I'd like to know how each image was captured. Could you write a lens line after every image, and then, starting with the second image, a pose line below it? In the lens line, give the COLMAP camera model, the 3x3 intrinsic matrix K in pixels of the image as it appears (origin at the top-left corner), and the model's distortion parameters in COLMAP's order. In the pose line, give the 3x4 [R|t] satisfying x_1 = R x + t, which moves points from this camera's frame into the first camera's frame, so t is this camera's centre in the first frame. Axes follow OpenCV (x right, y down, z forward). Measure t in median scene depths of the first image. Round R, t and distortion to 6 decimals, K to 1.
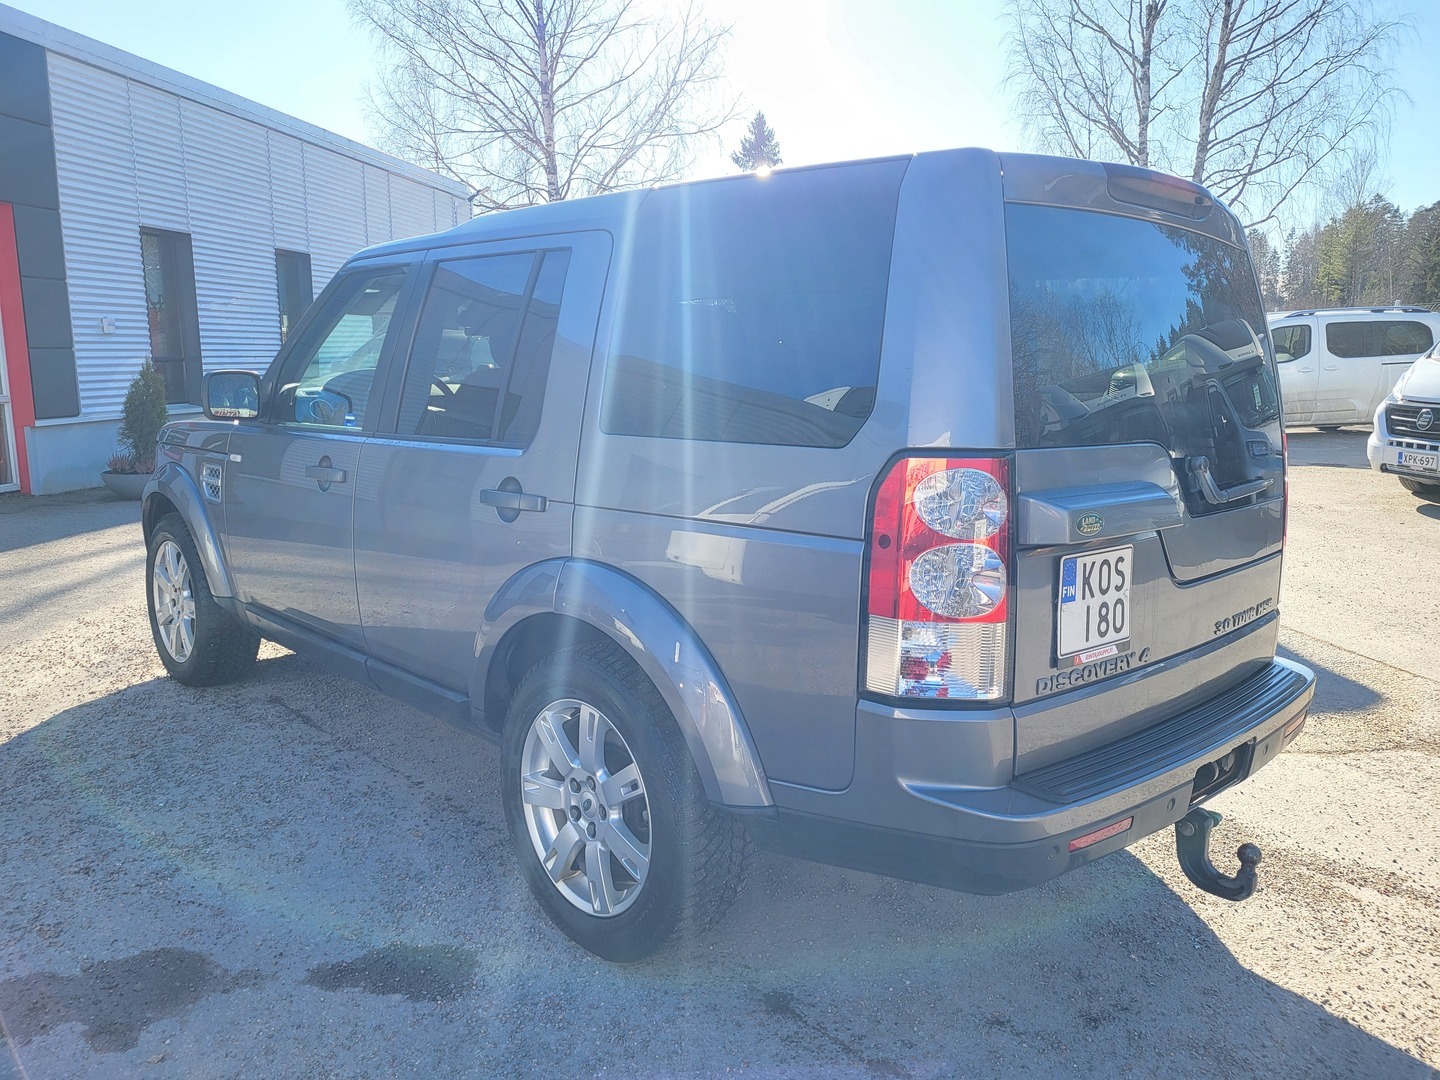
lens RADIAL K [[1053.1, 0, 720.0], [0, 1053.1, 540.0], [0, 0, 1]] dist [0.011046, -0.000190]
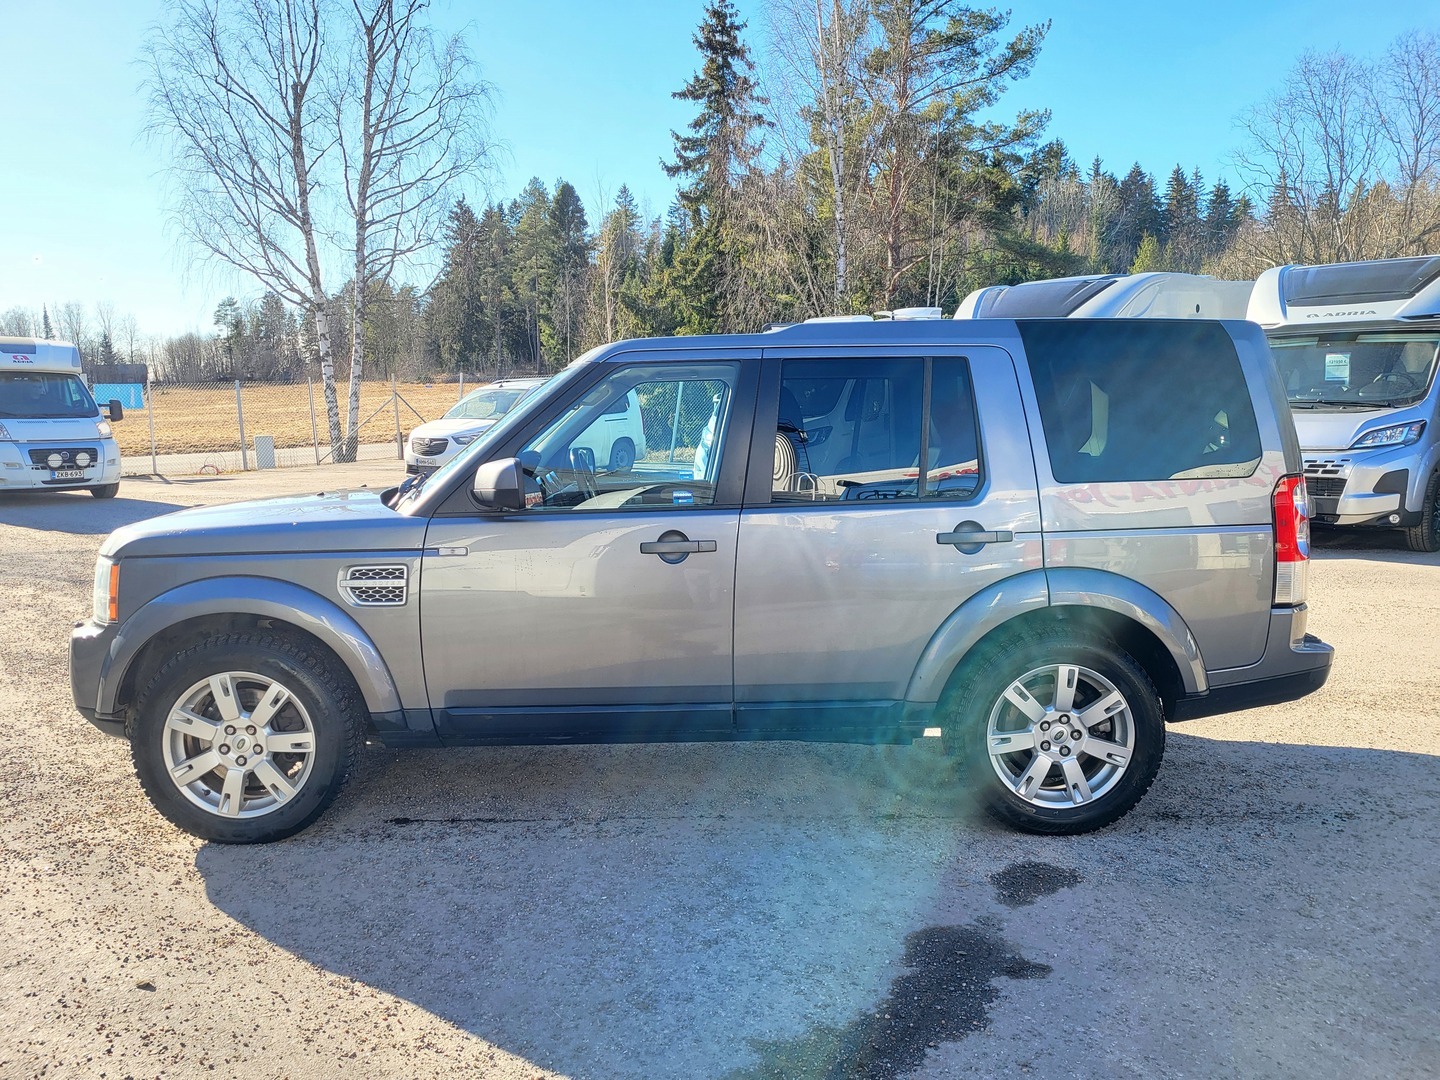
lens RADIAL K [[1053.1, 0, 720.0], [0, 1053.1, 540.0], [0, 0, 1]] dist [0.011046, -0.000190]
pose [[0.683094, -0.093463, 0.724326, -1.236285], [0.134049, 0.990974, 0.001451, -0.070849], [-0.717923, 0.096104, 0.689457, 0.245954]]
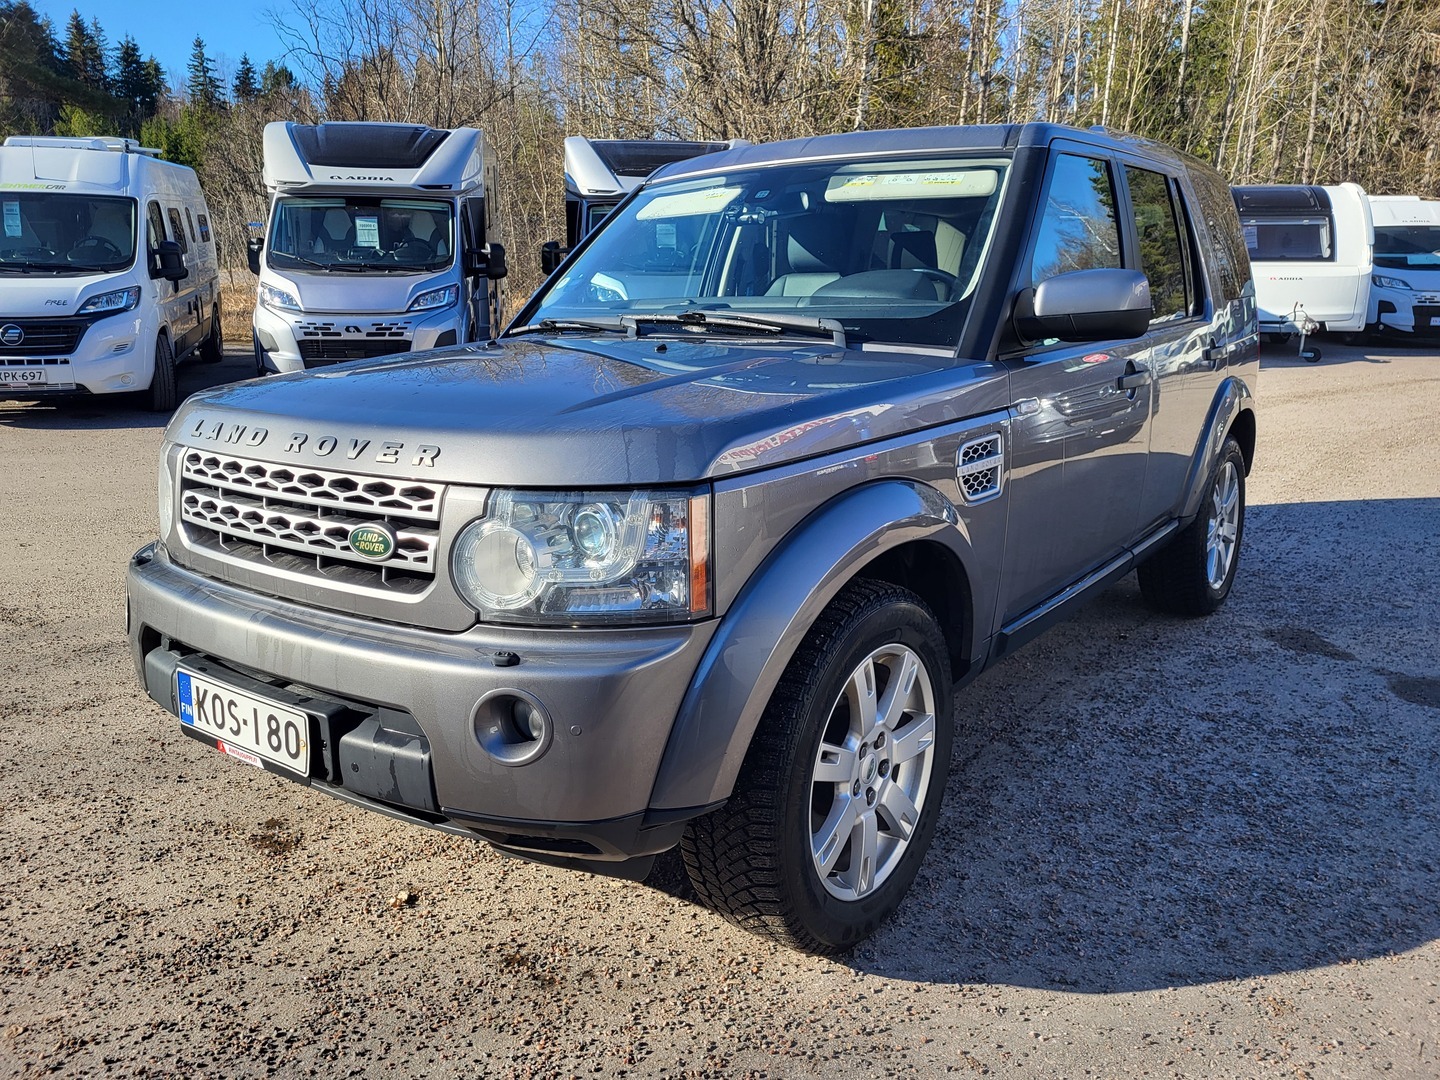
lens RADIAL K [[1099.4, 0, 723.6], [0, 1099.4, 537.6], [0, 0, 1]] dist [0.030450, -0.002069]
pose [[-0.155953, -0.228906, 0.960875, -1.404984], [0.172635, 0.951489, 0.254689, -0.258385], [-0.972562, 0.205600, -0.108870, 1.621173]]
